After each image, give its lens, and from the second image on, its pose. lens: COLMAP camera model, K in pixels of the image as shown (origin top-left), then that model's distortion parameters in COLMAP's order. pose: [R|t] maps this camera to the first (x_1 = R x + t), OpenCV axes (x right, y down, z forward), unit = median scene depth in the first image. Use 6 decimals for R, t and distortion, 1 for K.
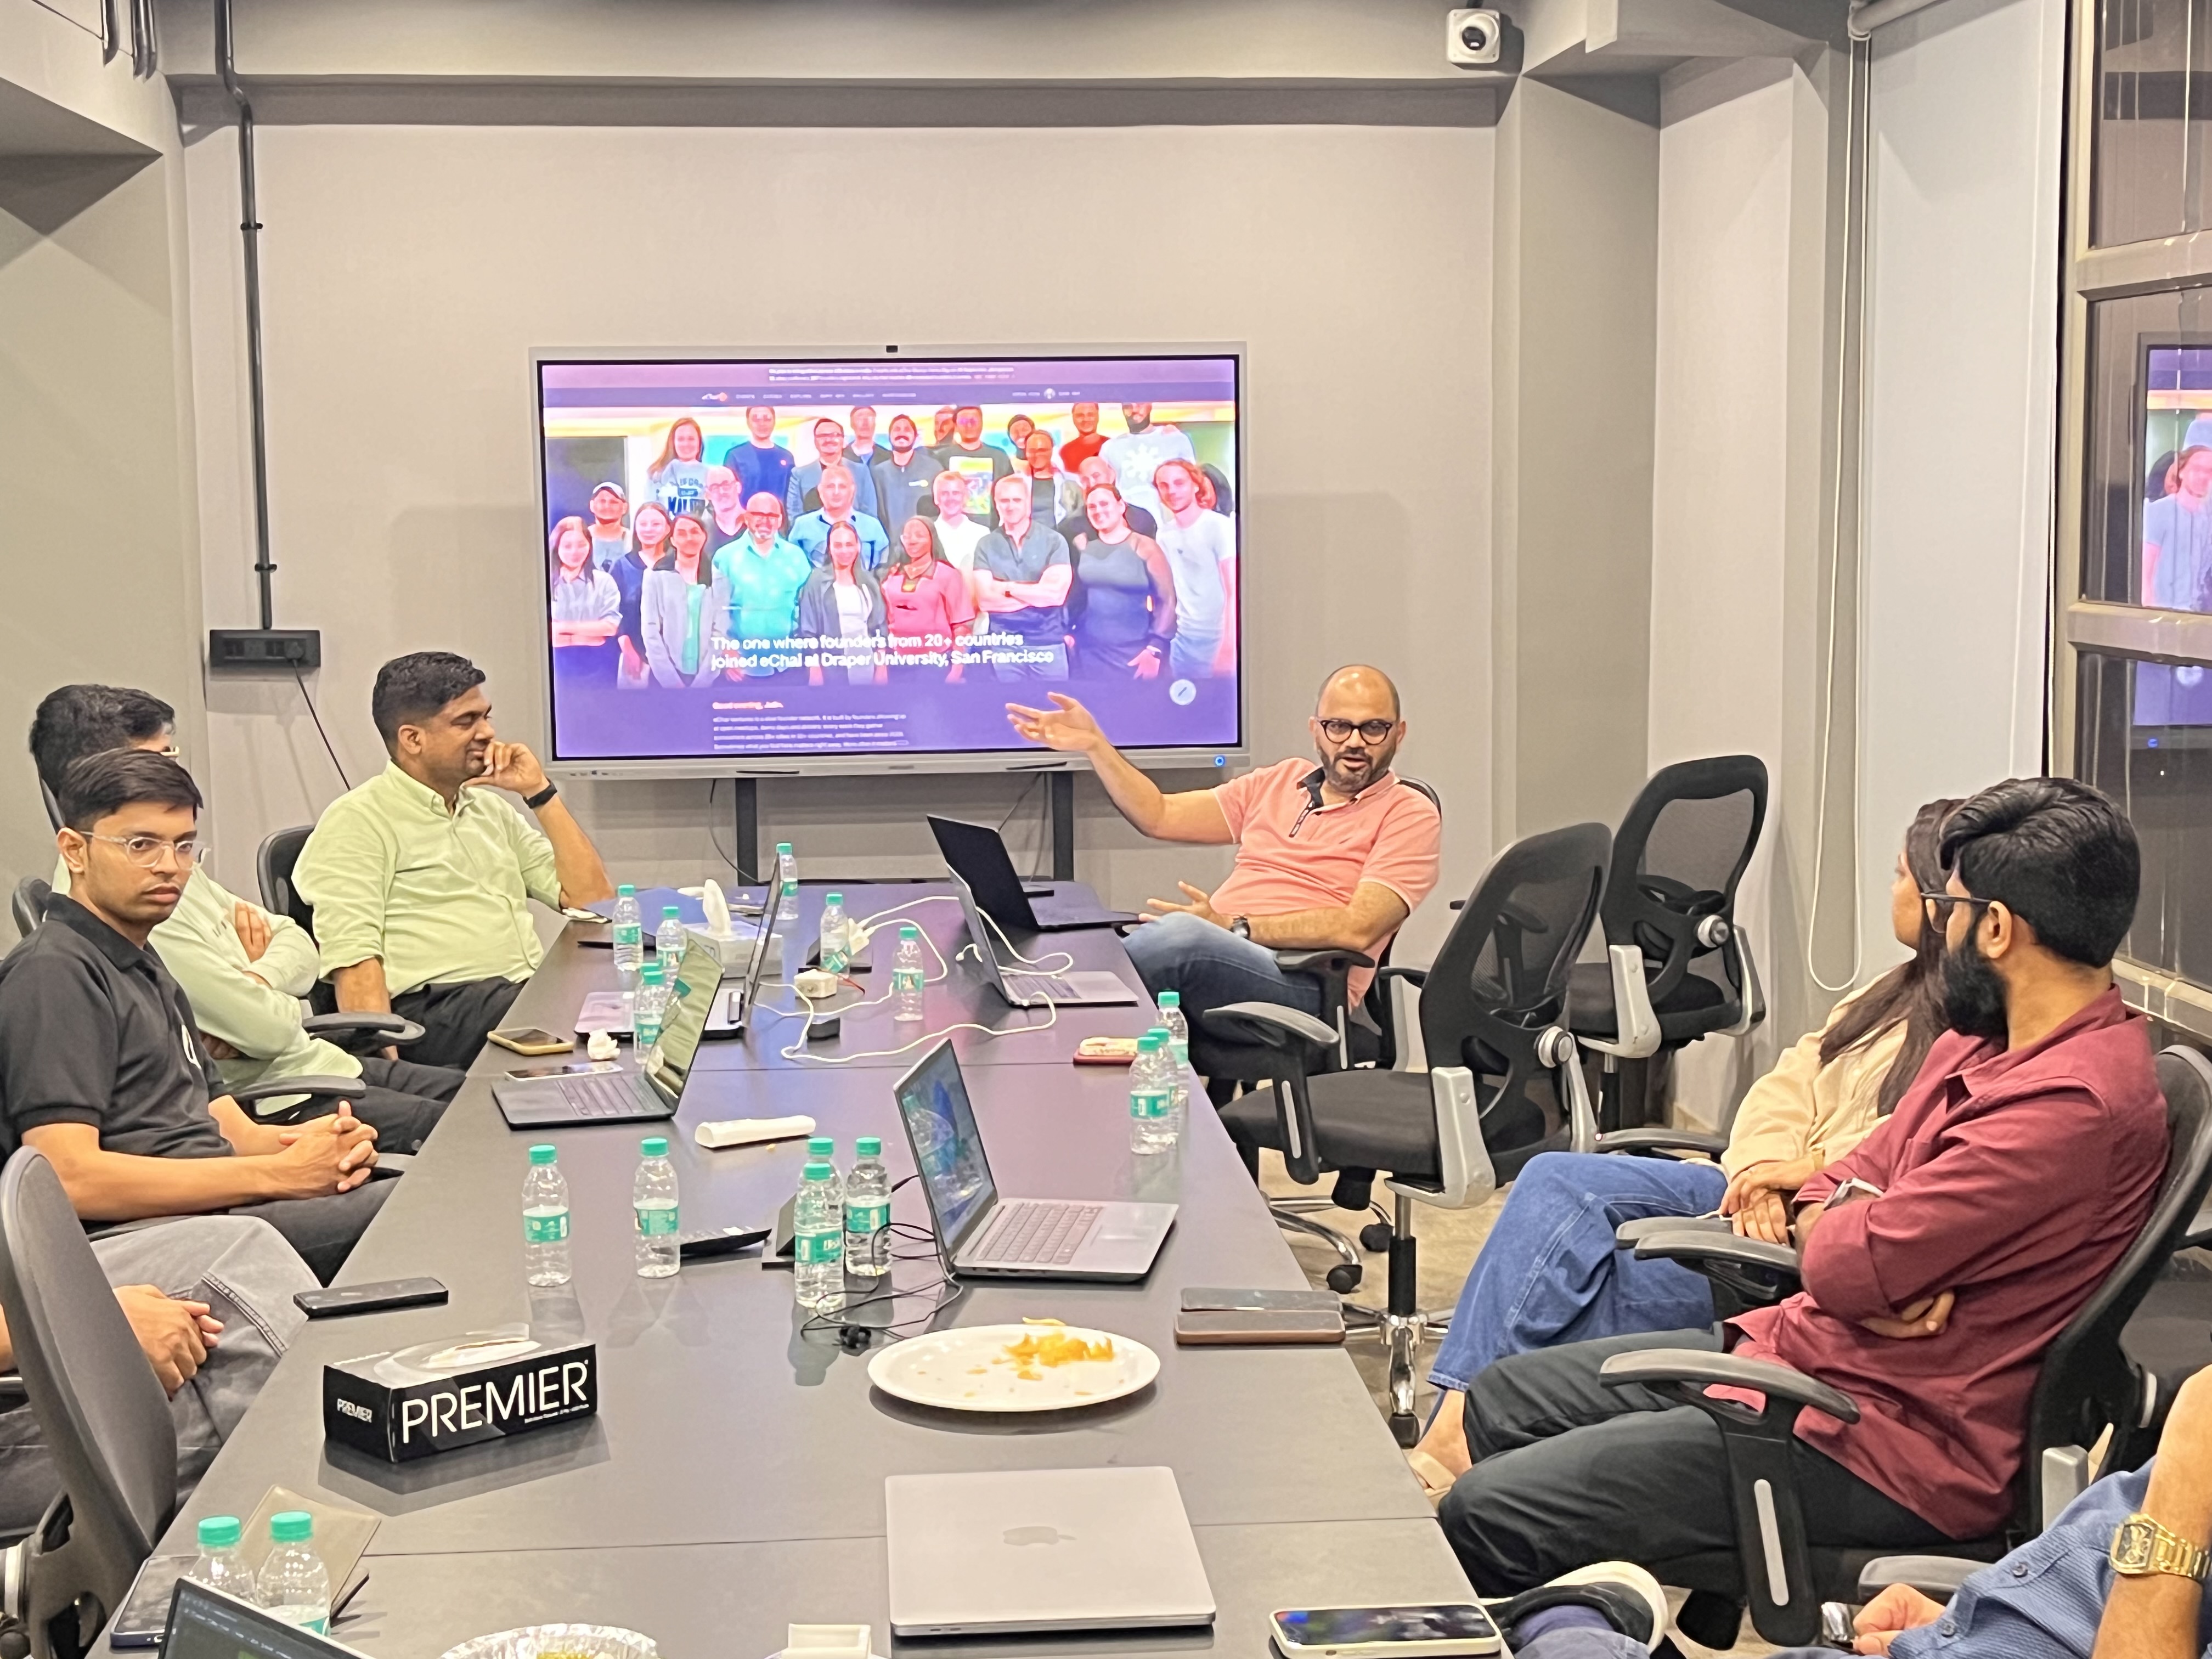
lens RADIAL K [[3221.6, 0, 1106.0], [0, 3221.6, 829.5], [0, 0, 1]] dist [0.231487, -0.964904]
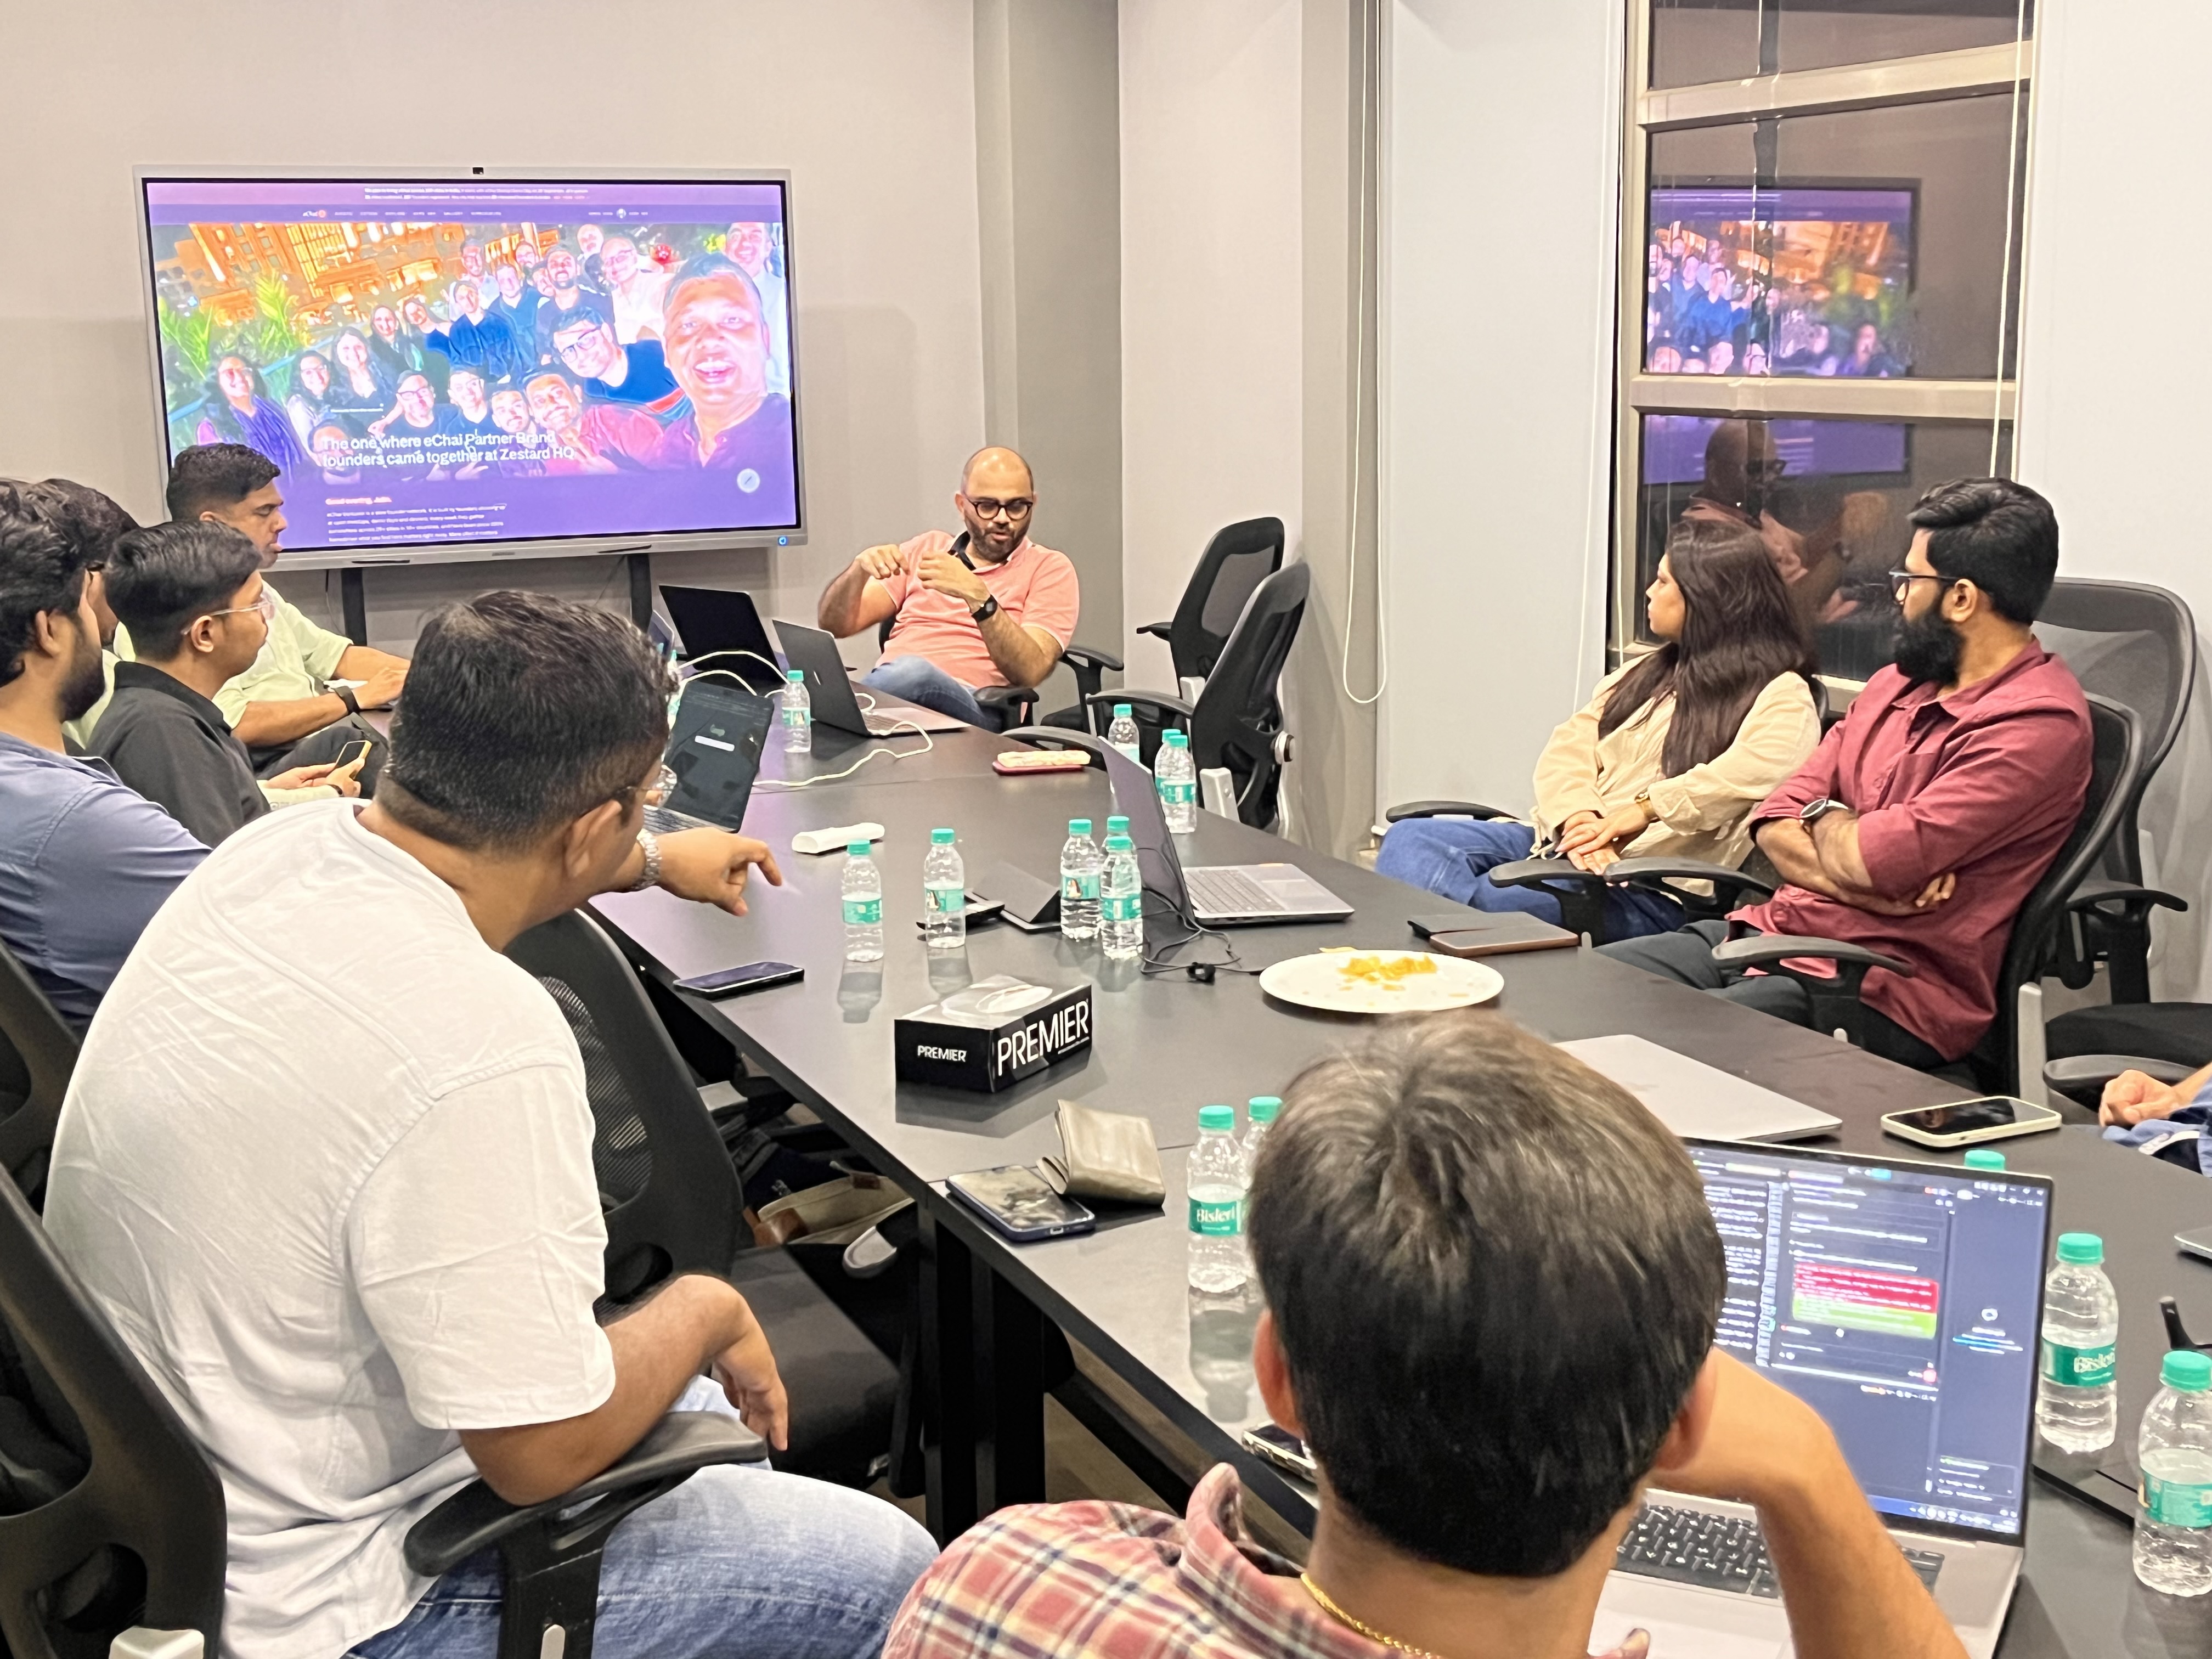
lens RADIAL K [[2746.1, 0, 1121.4], [0, 2746.1, 830.5], [0, 0, 1]] dist [0.127573, -0.335132]
pose [[0.944548, -0.065450, 0.321785, -0.299926], [0.042307, 0.996024, 0.078402, 0.017084], [-0.325637, -0.060441, 0.943561, 0.046079]]
